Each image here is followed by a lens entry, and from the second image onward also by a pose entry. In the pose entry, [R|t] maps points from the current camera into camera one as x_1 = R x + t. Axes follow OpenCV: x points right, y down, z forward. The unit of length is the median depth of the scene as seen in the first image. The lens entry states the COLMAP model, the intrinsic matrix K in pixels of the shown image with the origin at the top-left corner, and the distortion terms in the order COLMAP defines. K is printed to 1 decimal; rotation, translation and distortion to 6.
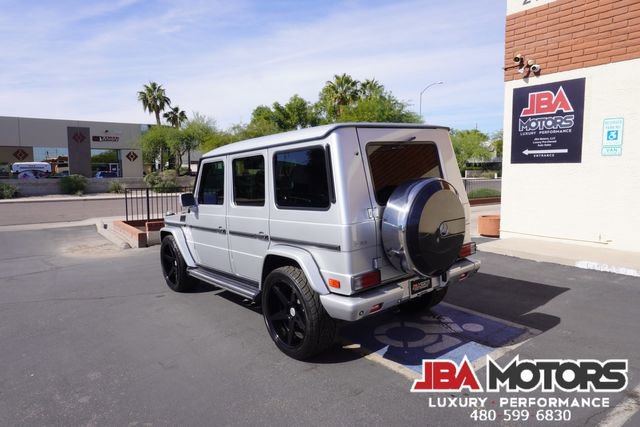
lens RADIAL K [[424.5, 0, 320.8], [0, 424.5, 210.0], [0, 0, 1]] dist [-0.035900, 0.017578]
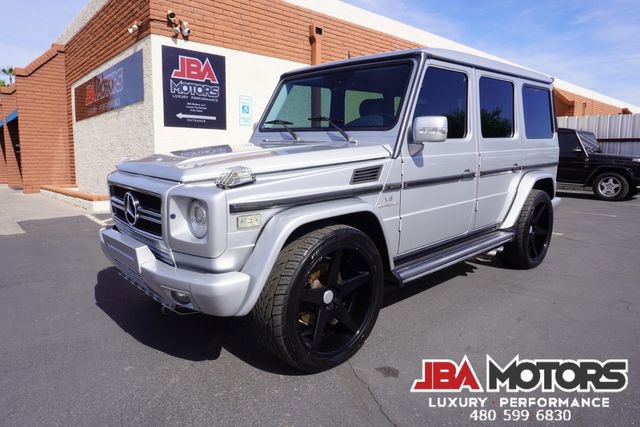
lens RADIAL K [[424.5, 0, 319.0], [0, 424.5, 211.2], [0, 0, 1]] dist [-0.035900, 0.017578]
pose [[-0.082382, -0.105848, 0.990964, -0.564424], [0.096701, 0.988803, 0.113656, 0.002772], [-0.991898, 0.105190, -0.071224, 0.808662]]
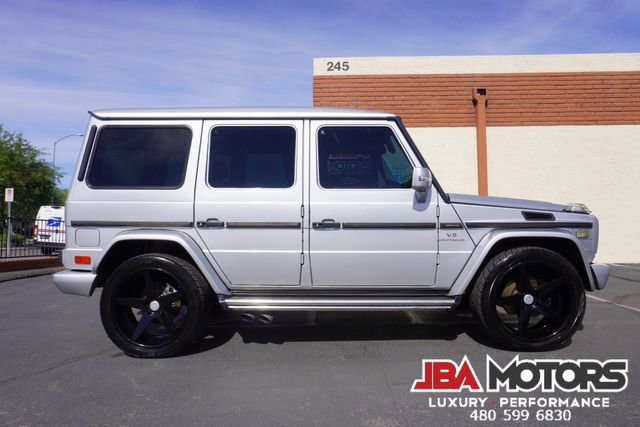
lens RADIAL K [[424.5, 0, 318.9], [0, 424.5, 210.9], [0, 0, 1]] dist [-0.035900, 0.017578]
pose [[0.635411, 0.048950, 0.770621, -0.493038], [0.073697, 0.989589, -0.123626, 0.075888], [-0.768649, 0.135346, 0.625188, 0.301221]]
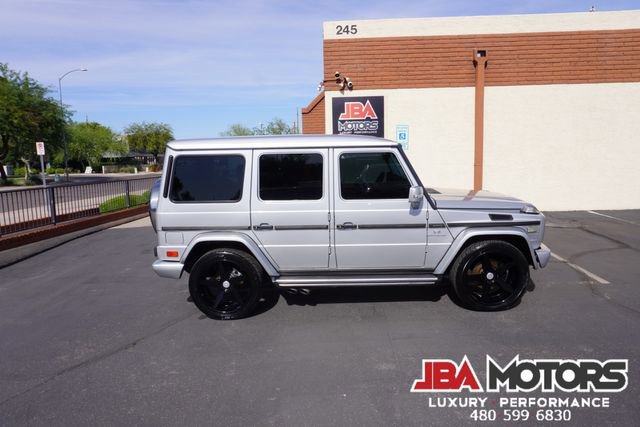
lens RADIAL K [[424.5, 0, 319.8], [0, 424.5, 209.7], [0, 0, 1]] dist [-0.035900, 0.017578]
pose [[0.643779, -0.103991, 0.758112, -0.630216], [0.094796, 0.993929, 0.055839, -0.022699], [-0.759317, 0.035918, 0.649729, 0.206399]]
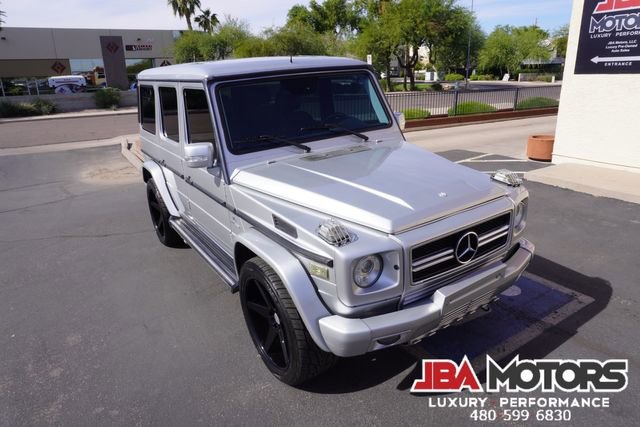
lens RADIAL K [[424.5, 0, 321.5], [0, 424.5, 209.1], [0, 0, 1]] dist [-0.035900, 0.017578]
pose [[0.995475, 0.009062, -0.094588, 0.038295], [0.011211, 0.977289, 0.211613, -0.033029], [0.094358, -0.211716, 0.972766, 0.100534]]
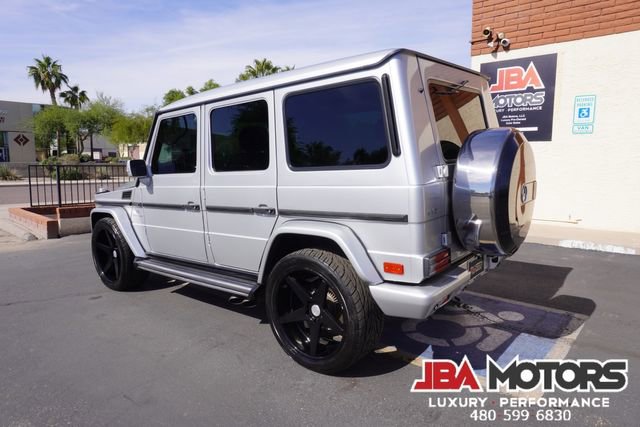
lens RADIAL K [[424.5, 0, 320.6], [0, 424.5, 209.6], [0, 0, 1]] dist [-0.035900, 0.017578]
pose [[0.979607, -0.008499, 0.200741, -0.101123], [0.004695, 0.999800, 0.019423, 0.024911], [-0.200866, -0.018084, 0.979452, 0.136347]]
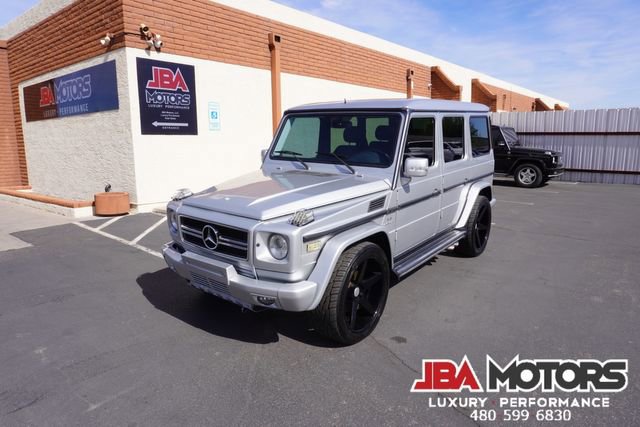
lens RADIAL K [[424.5, 0, 319.2], [0, 424.5, 212.1], [0, 0, 1]] dist [-0.035900, 0.017578]
pose [[-0.235605, -0.142892, 0.961287, -0.670256], [0.109769, 0.978890, 0.172412, -0.062046], [-0.965630, 0.146141, -0.214946, 0.906930]]
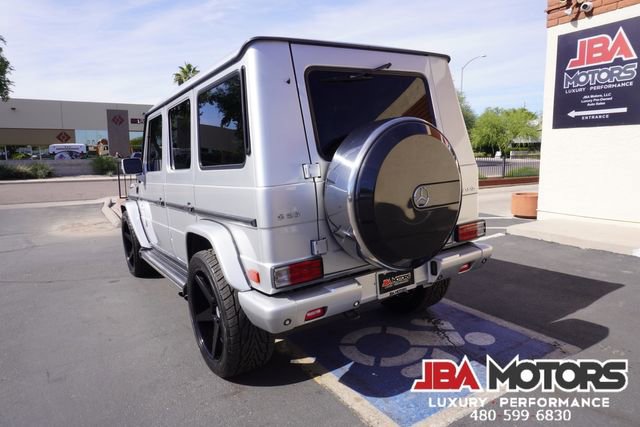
lens RADIAL K [[424.5, 0, 318.9], [0, 424.5, 210.0], [0, 0, 1]] dist [-0.035900, 0.017578]
pose [[0.995144, 0.007673, -0.098126, 0.086221], [-0.003735, 0.999182, 0.040255, 0.017550], [0.098355, -0.039693, 0.994359, 0.147905]]
